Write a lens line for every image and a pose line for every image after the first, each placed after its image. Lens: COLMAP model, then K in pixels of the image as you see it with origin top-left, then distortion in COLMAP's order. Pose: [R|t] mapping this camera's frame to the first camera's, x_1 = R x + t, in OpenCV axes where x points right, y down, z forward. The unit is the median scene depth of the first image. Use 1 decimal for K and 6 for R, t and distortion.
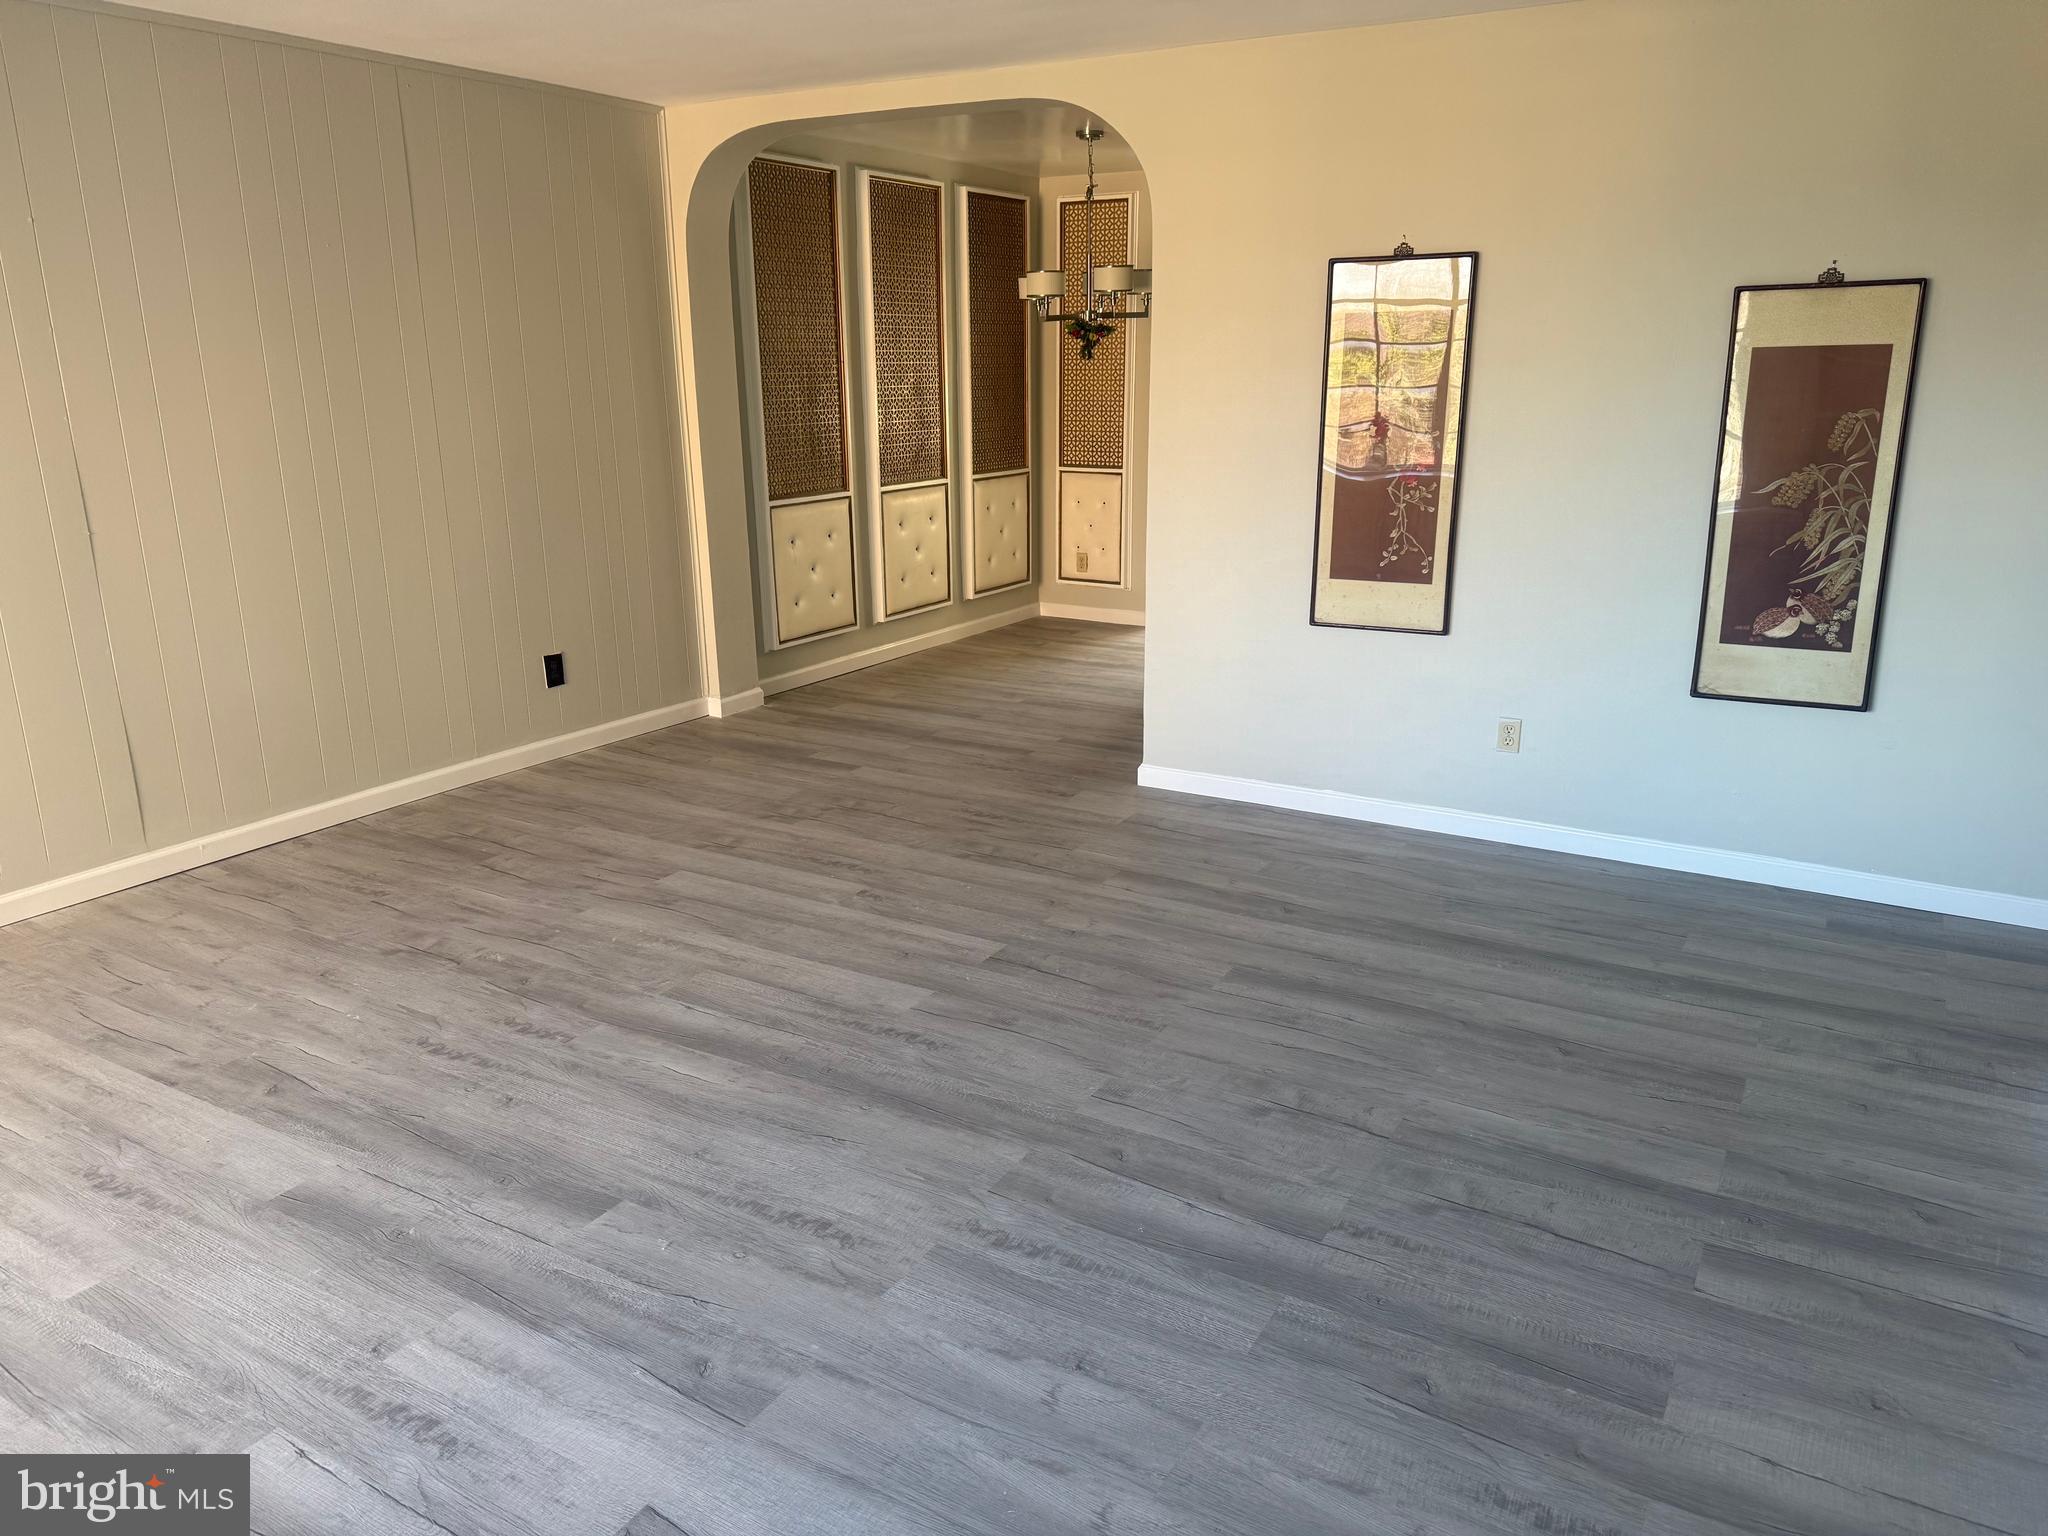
lens RADIAL K [[1429.2, 0, 1025.3], [0, 1429.2, 779.4], [0, 0, 1]] dist [0.091523, -0.126309]
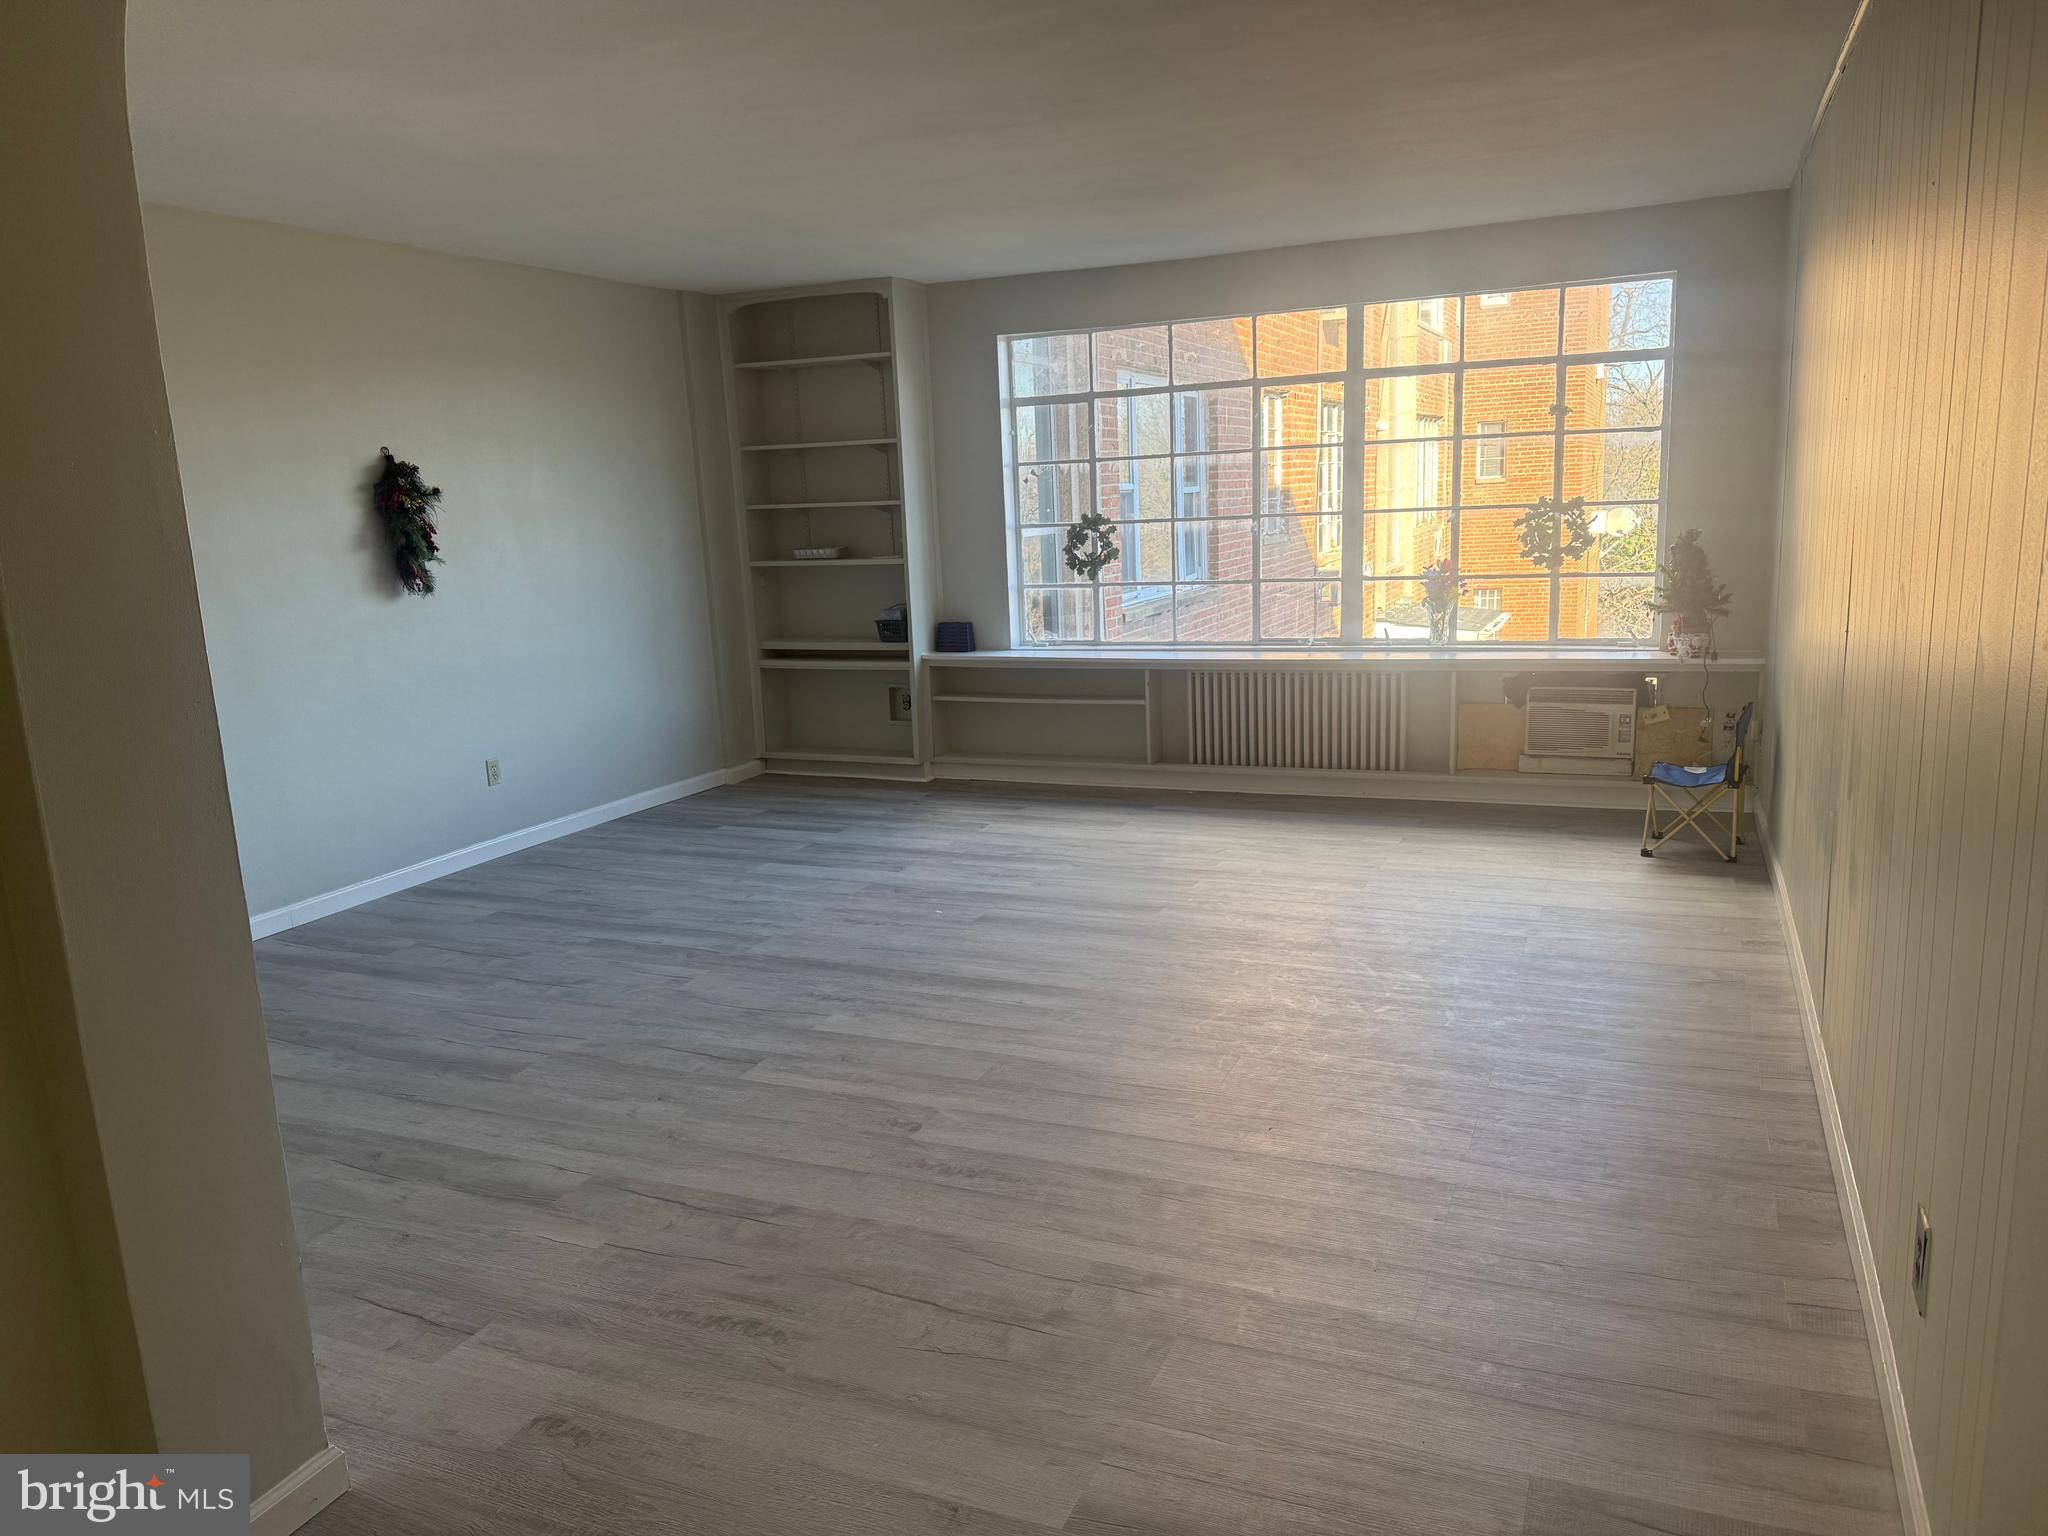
lens RADIAL K [[1416.5, 0, 1025.1], [0, 1416.5, 784.1], [0, 0, 1]] dist [0.190001, -0.392022]
pose [[-0.991343, 0.072404, -0.109527, -0.115369], [0.012719, 0.883235, 0.468757, -0.517696], [0.130678, 0.463307, -0.876510, 1.831207]]
